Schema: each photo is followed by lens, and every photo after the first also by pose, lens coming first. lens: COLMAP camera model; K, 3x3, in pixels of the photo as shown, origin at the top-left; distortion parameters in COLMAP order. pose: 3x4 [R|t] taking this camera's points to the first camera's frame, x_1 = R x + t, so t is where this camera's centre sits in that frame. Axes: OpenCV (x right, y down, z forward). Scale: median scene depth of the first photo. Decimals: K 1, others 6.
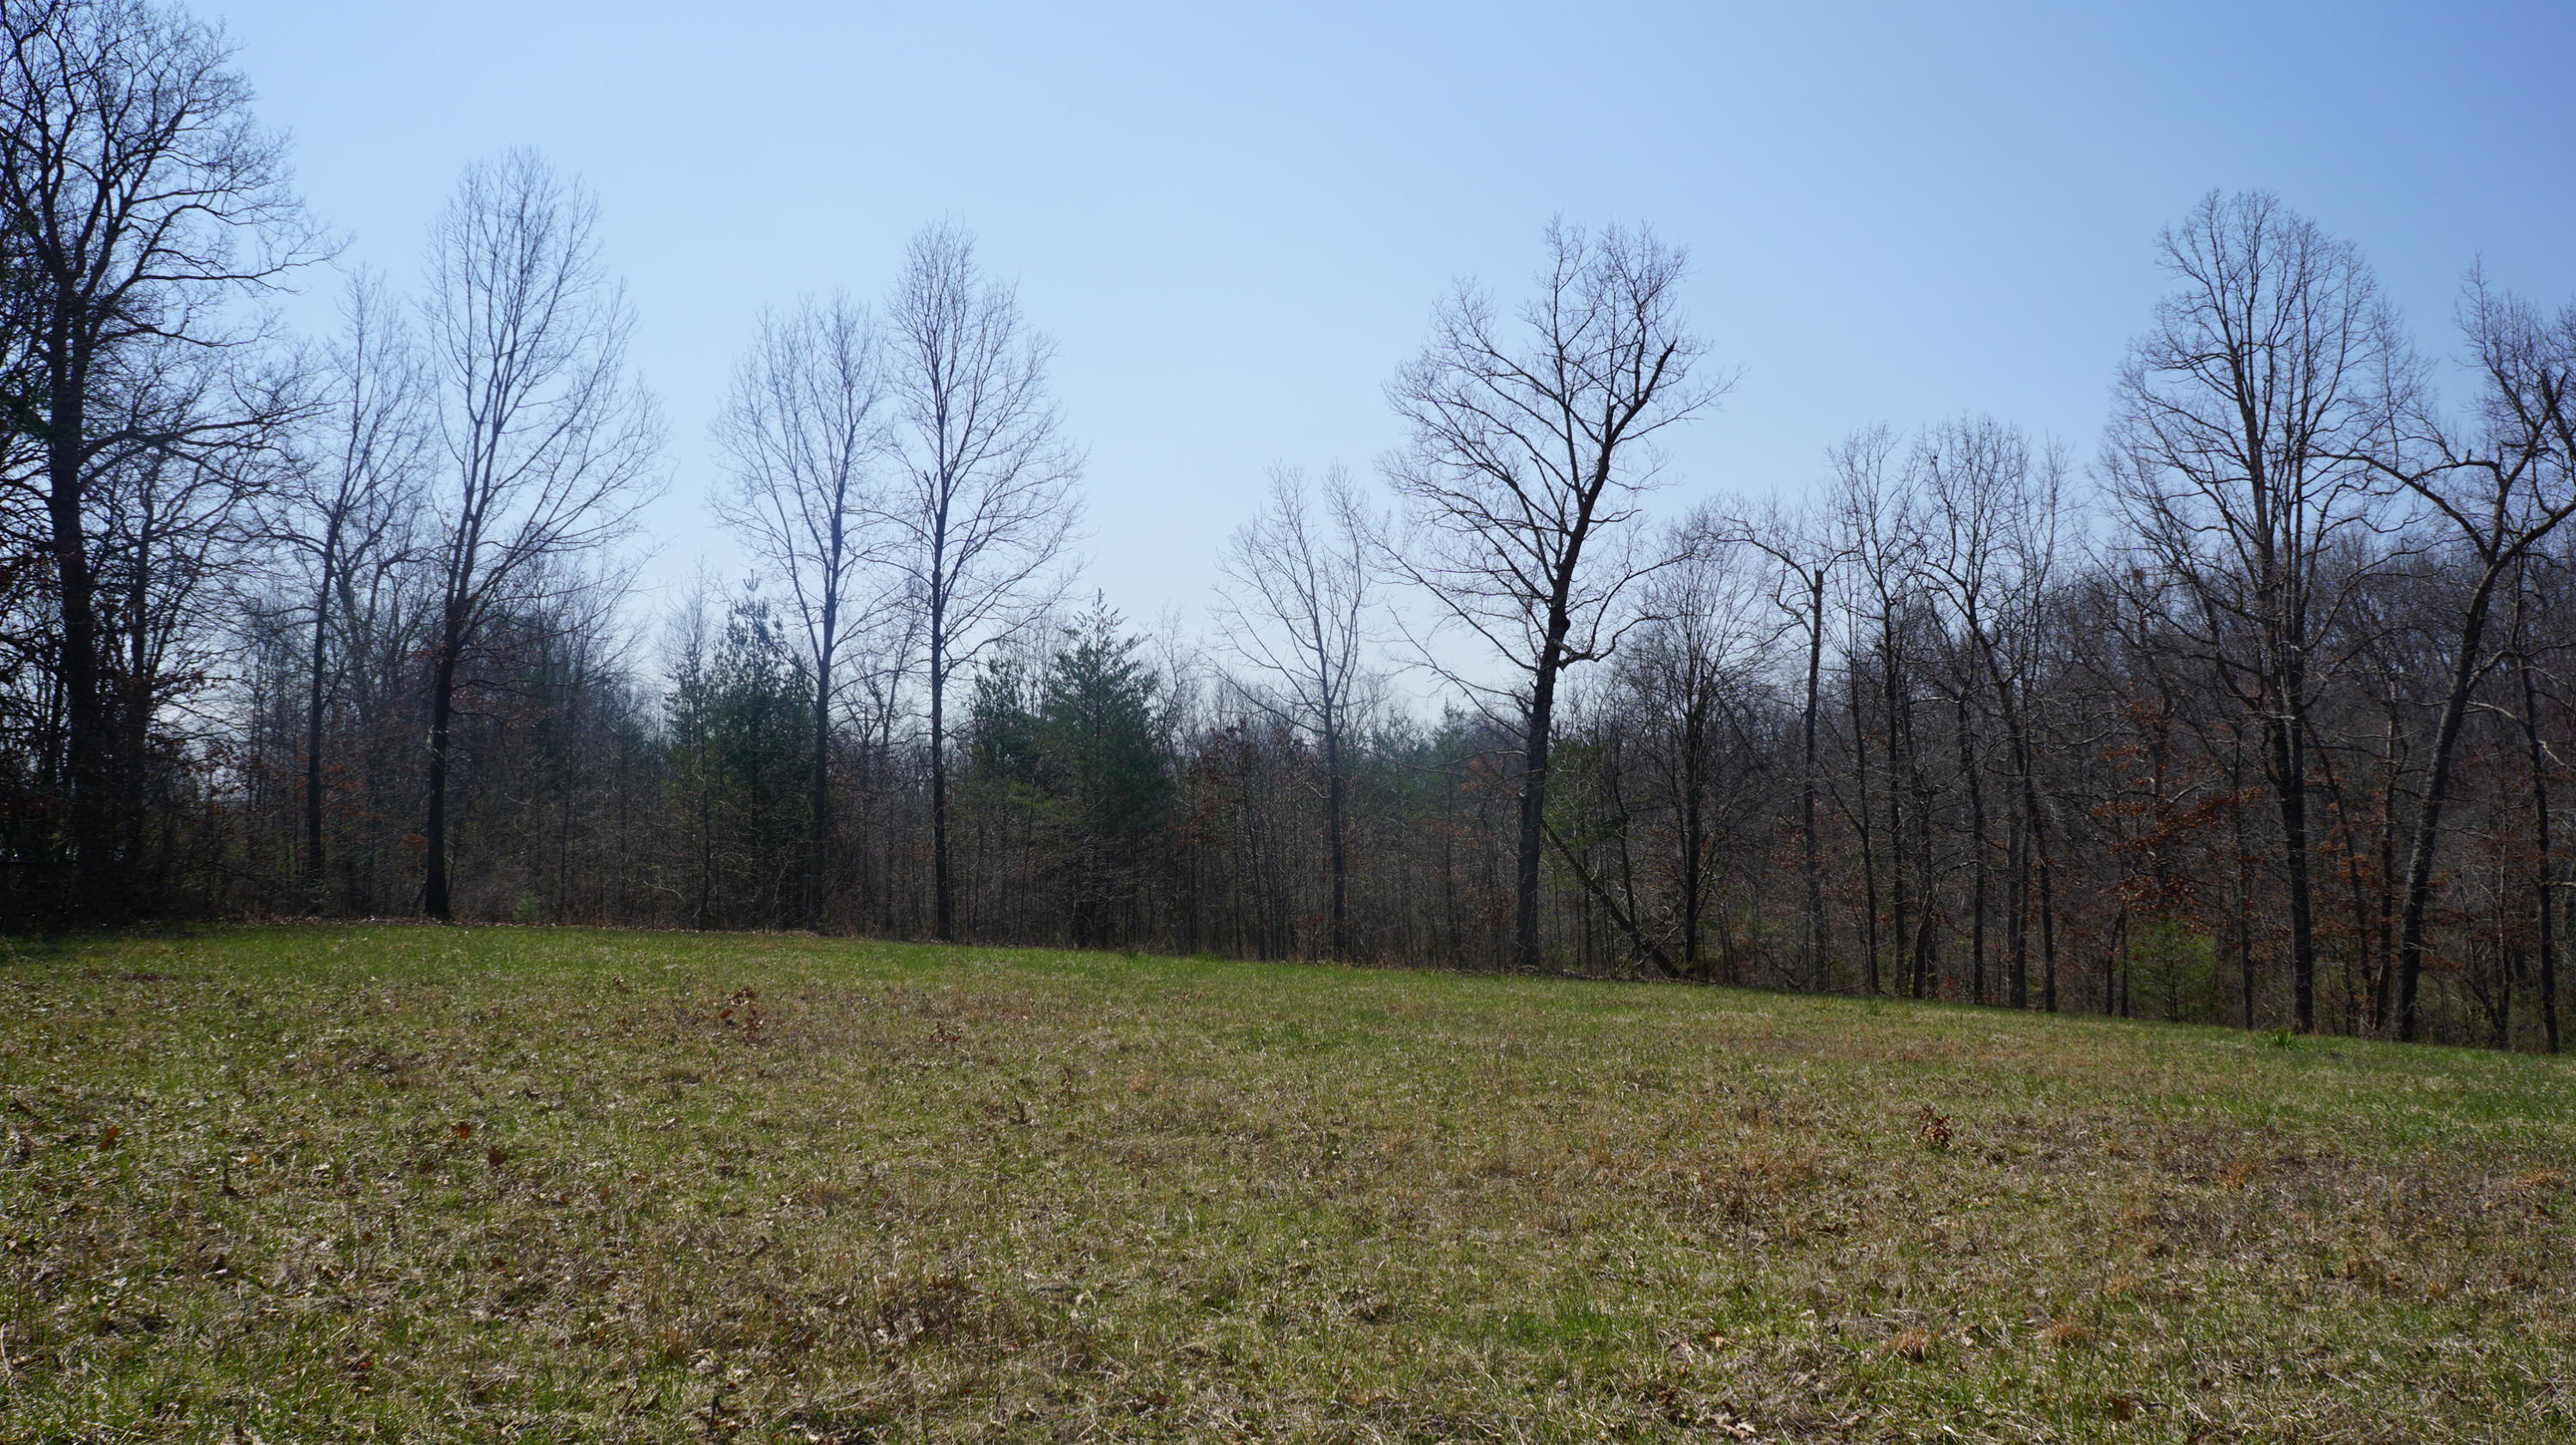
lens RADIAL K [[2026.5, 0, 1275.9], [0, 2026.5, 692.6], [0, 0, 1]] dist [-0.178969, 0.126656]
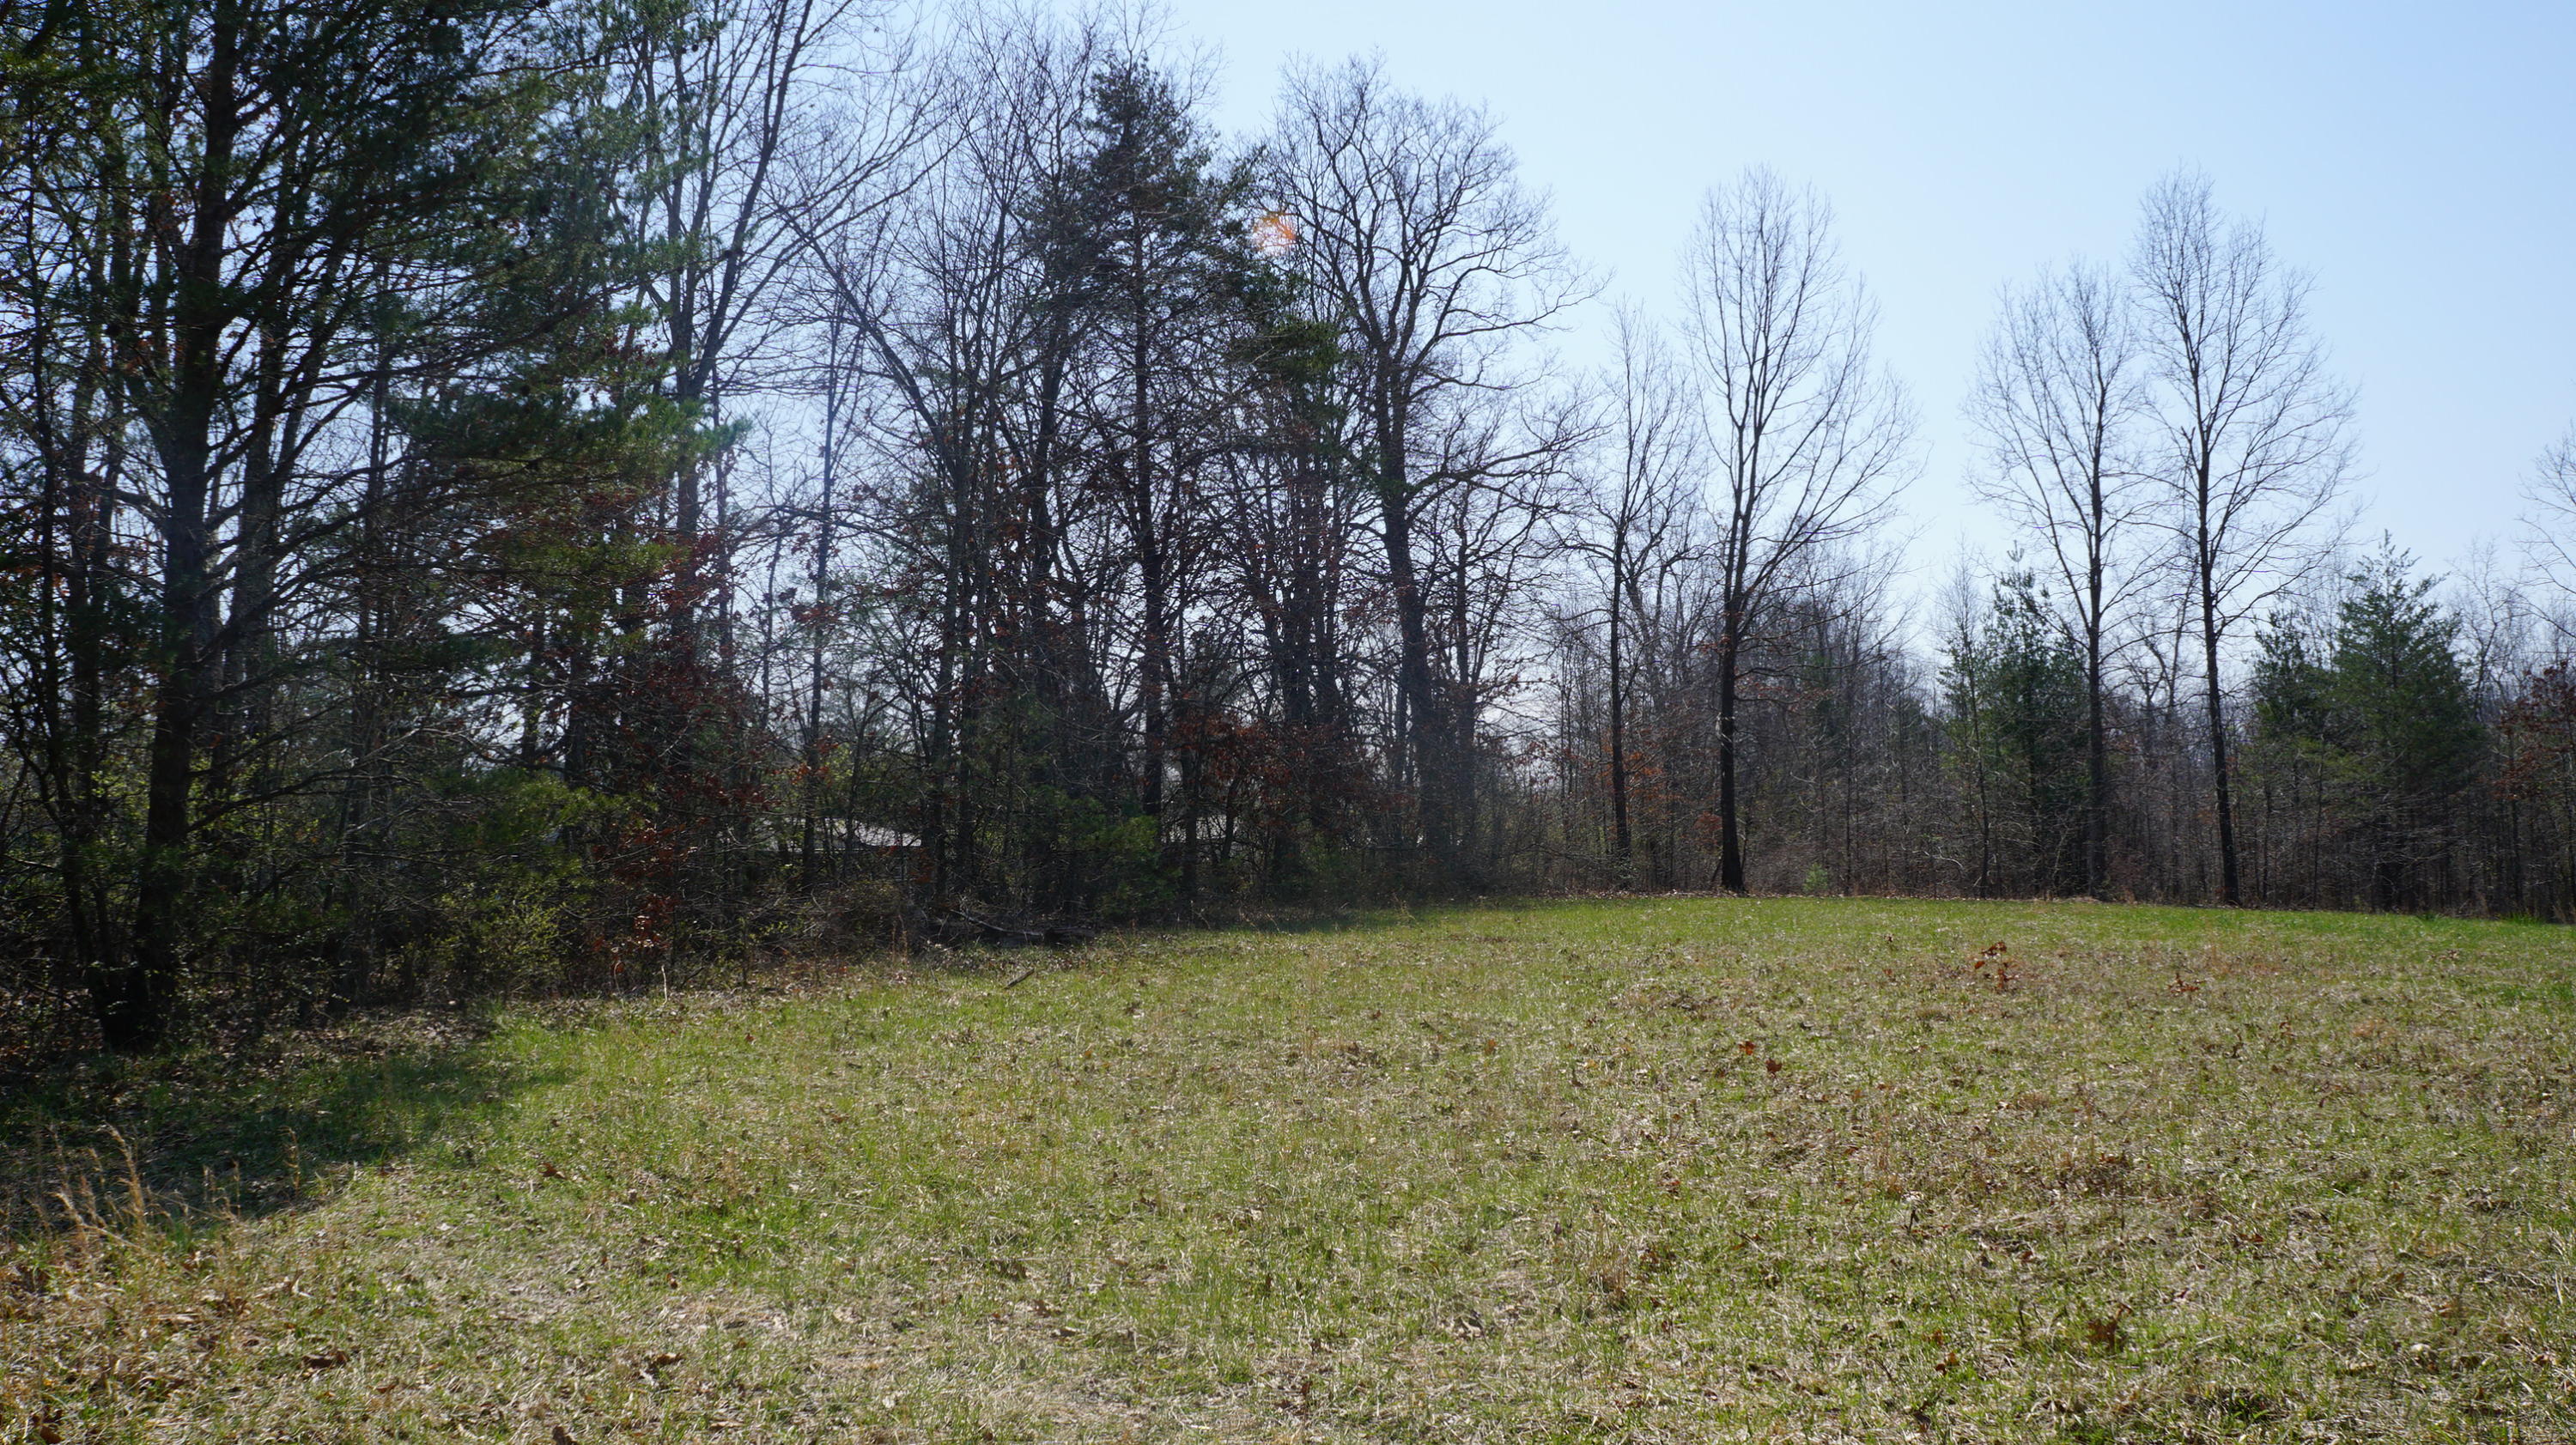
lens RADIAL K [[2026.5, 0, 1262.3], [0, 2026.5, 678.5], [0, 0, 1]] dist [-0.178969, 0.126656]
pose [[0.806962, -0.057217, -0.587825, 0.016593], [0.061065, 0.998045, -0.013317, -0.002583], [0.587437, -0.025149, 0.808879, -0.035420]]
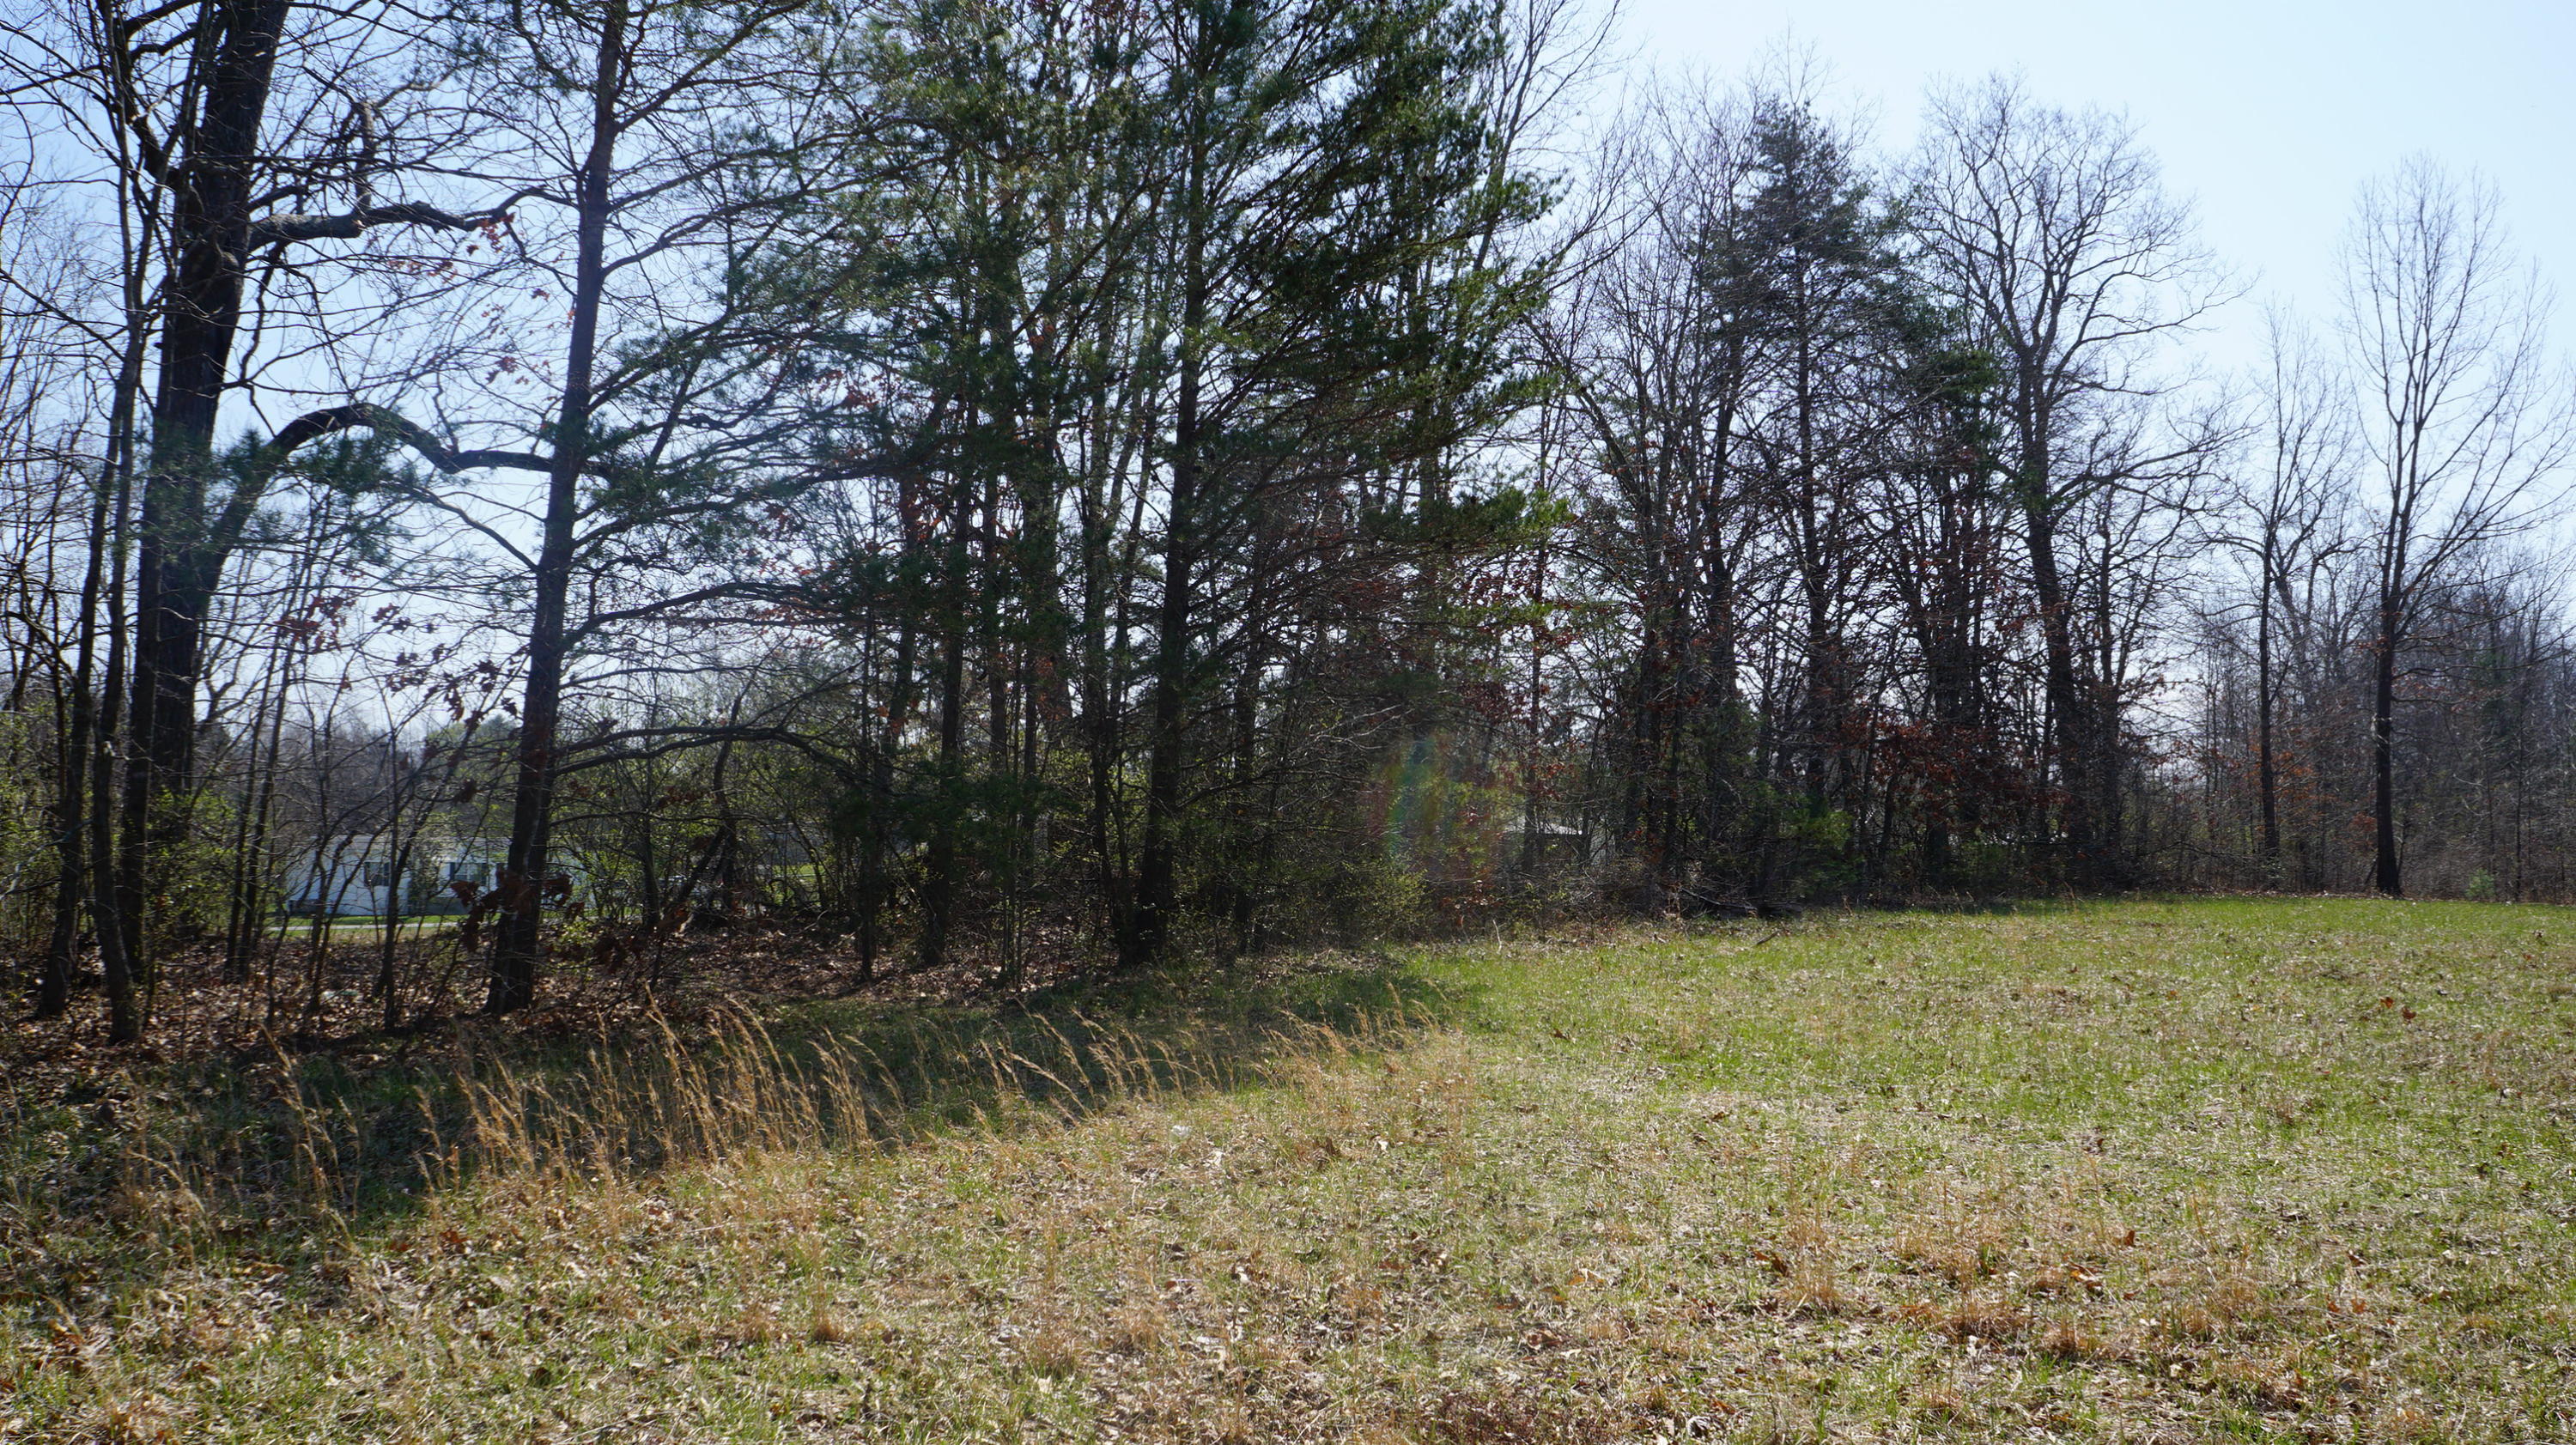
lens RADIAL K [[2026.5, 0, 1266.3], [0, 2026.5, 667.8], [0, 0, 1]] dist [-0.178969, 0.126656]
pose [[0.598931, -0.054823, -0.798922, 0.049164], [0.051589, 0.998223, -0.029825, -0.007521], [0.799137, -0.023352, 0.600695, -0.106534]]
